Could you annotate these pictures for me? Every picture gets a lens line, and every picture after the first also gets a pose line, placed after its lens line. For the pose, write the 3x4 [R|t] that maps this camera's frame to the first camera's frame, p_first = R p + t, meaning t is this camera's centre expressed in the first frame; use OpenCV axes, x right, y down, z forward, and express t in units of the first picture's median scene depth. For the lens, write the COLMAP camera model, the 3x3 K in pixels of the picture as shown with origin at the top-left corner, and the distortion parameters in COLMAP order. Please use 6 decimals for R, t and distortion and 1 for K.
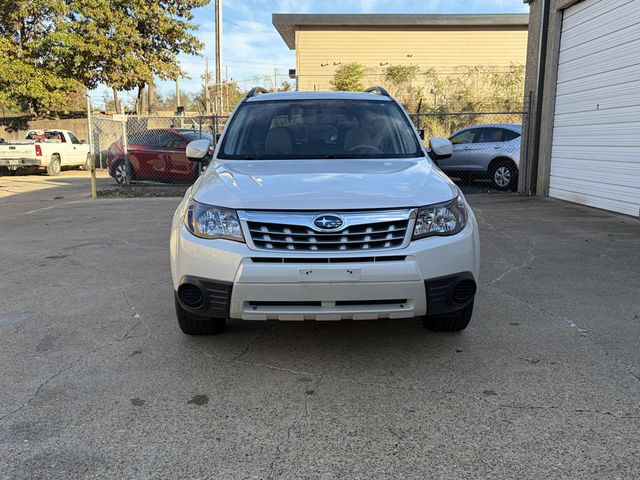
lens RADIAL K [[557.8, 0, 320.0], [0, 557.8, 240.0], [0, 0, 1]] dist [0.019218, 0.004632]
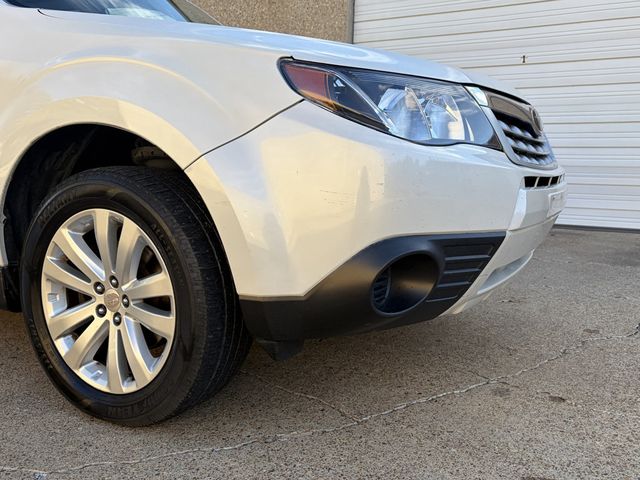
lens RADIAL K [[584.8, 0, 320.0], [0, 584.8, 240.0], [0, 0, 1]] dist [0.118243, -0.285291]
pose [[0.509359, -0.098313, 0.854920, -0.479660], [0.113598, 0.992441, 0.046446, 0.029208], [-0.853024, 0.073459, 0.516676, 0.614018]]
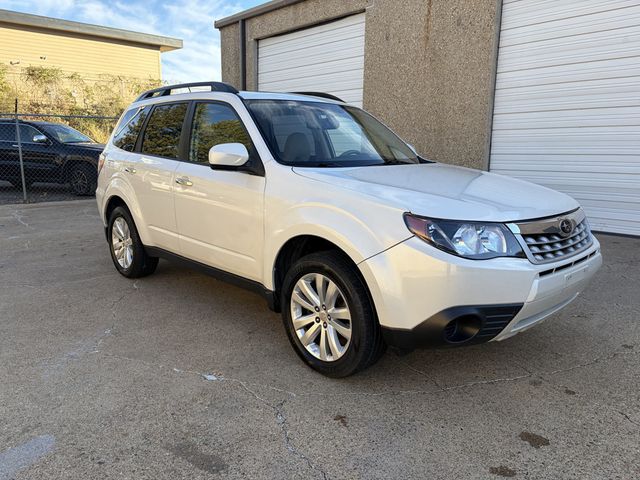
lens RADIAL K [[468.5, 0, 320.0], [0, 468.5, 240.0], [0, 0, 1]] dist [0.010775, -0.000379]
pose [[0.756508, -0.116429, 0.643537, -0.628248], [0.099857, 0.993051, 0.062277, -0.075176], [-0.646316, 0.017149, 0.762877, 0.441657]]
